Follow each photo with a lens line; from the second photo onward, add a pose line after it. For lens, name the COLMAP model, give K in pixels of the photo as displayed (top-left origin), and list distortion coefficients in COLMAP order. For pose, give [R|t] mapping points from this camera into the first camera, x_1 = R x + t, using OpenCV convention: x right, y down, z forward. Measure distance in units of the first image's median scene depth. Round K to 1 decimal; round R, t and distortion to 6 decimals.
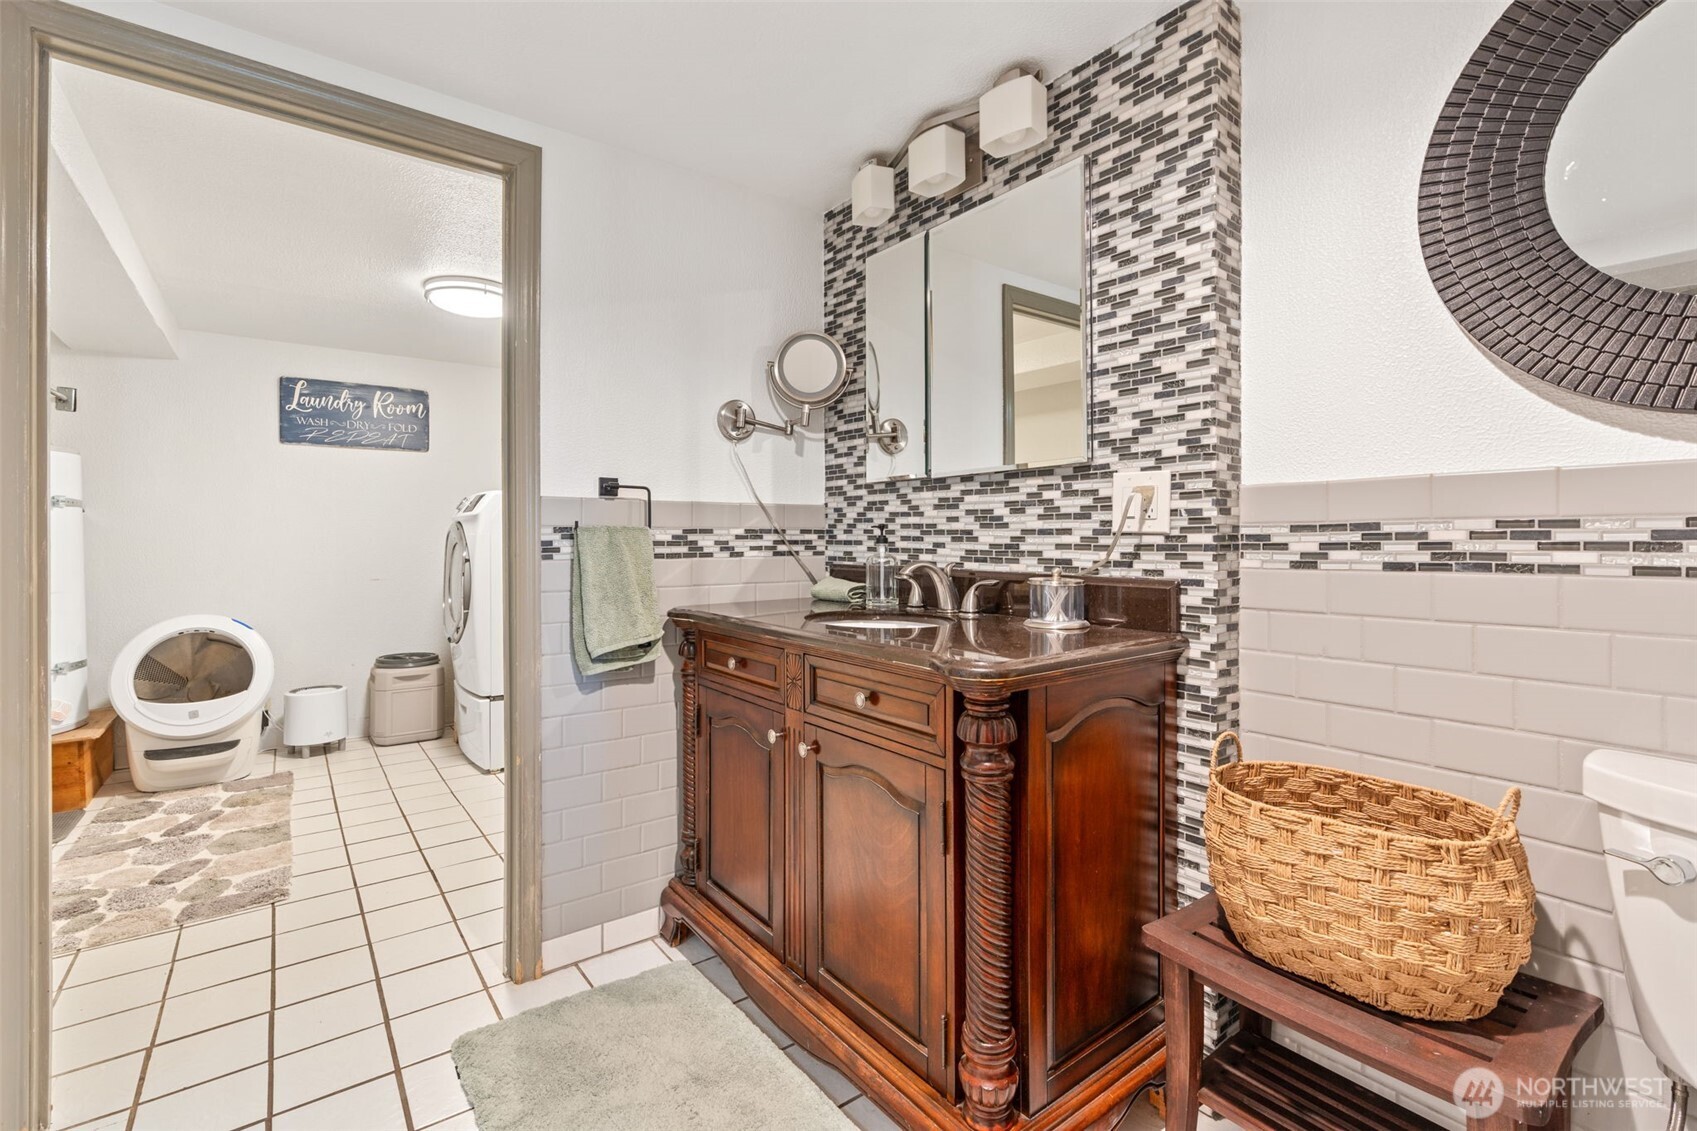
lens RADIAL K [[775.8, 0, 857.9], [0, 775.8, 540.8], [0, 0, 1]] dist [-0.000340, -0.000119]
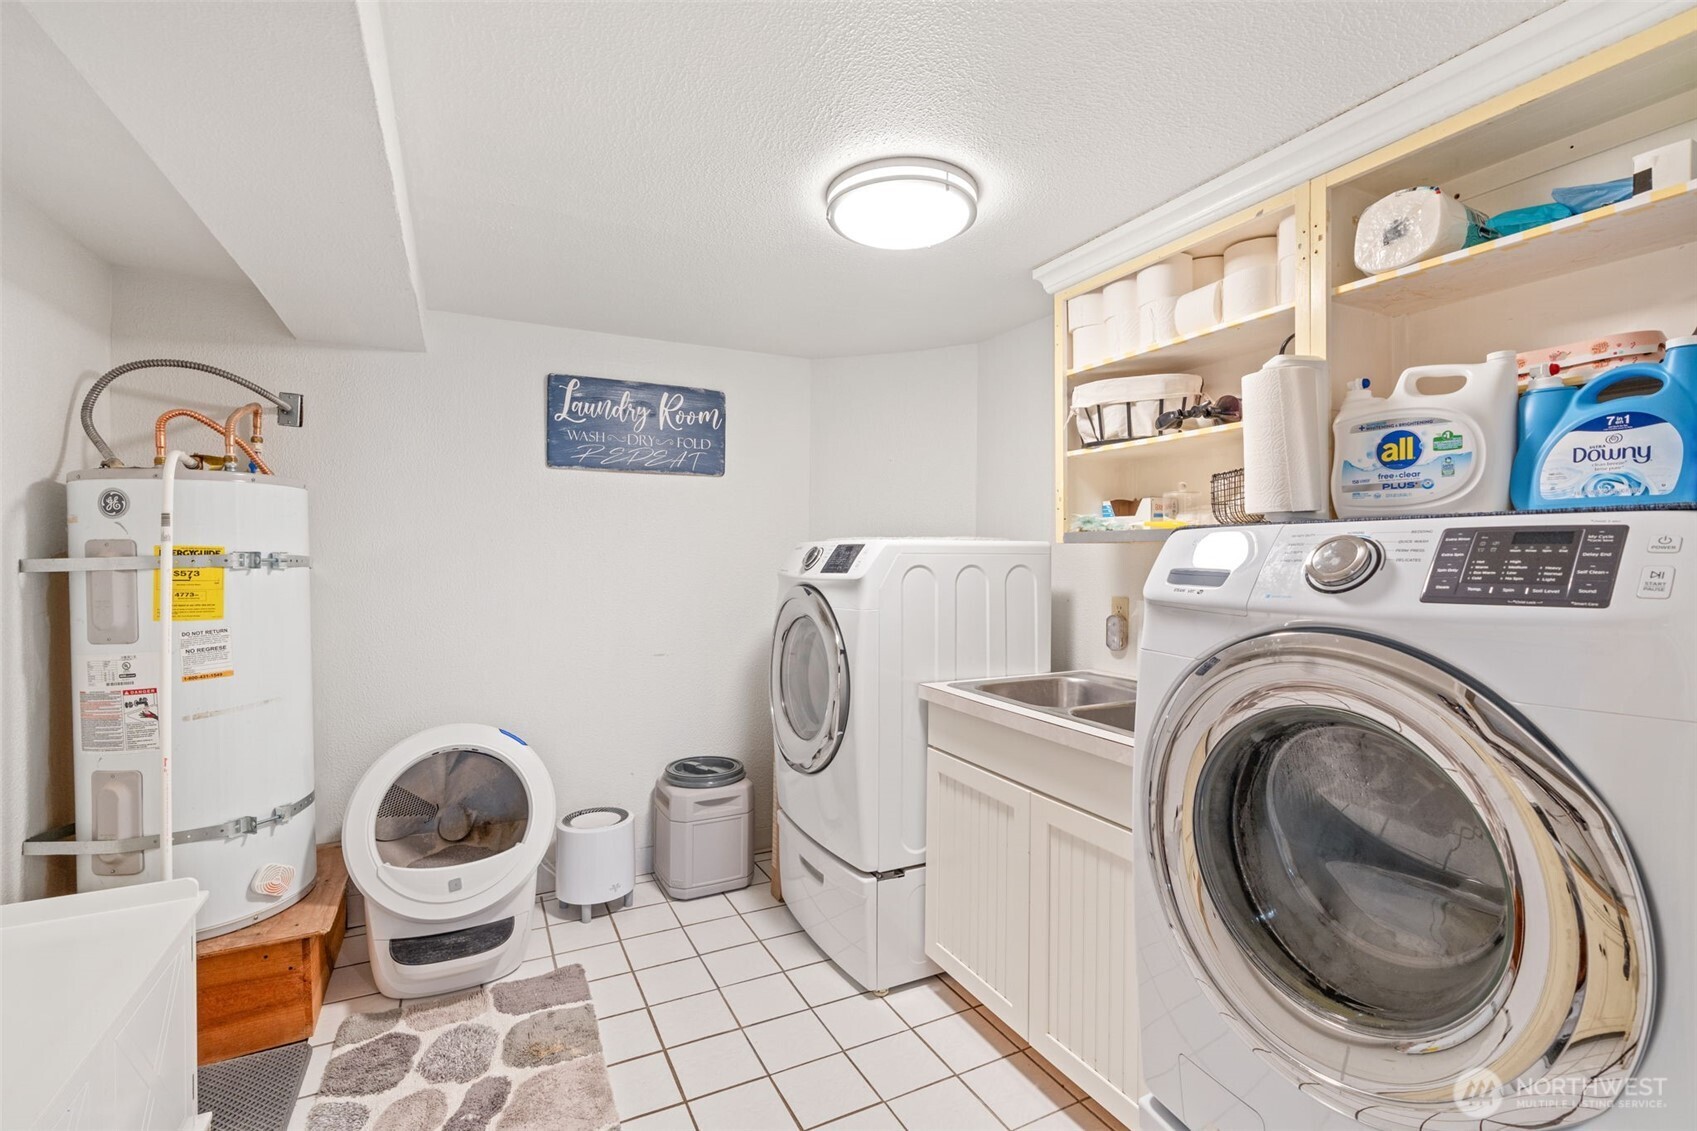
lens RADIAL K [[775.8, 0, 851.0], [0, 775.8, 560.4], [0, 0, 1]] dist [-0.000340, -0.000119]
pose [[0.984589, 0.008576, -0.174677, -0.341099], [-0.007757, 0.999955, 0.005372, -0.045350], [0.174715, -0.003934, 0.984611, 0.340880]]
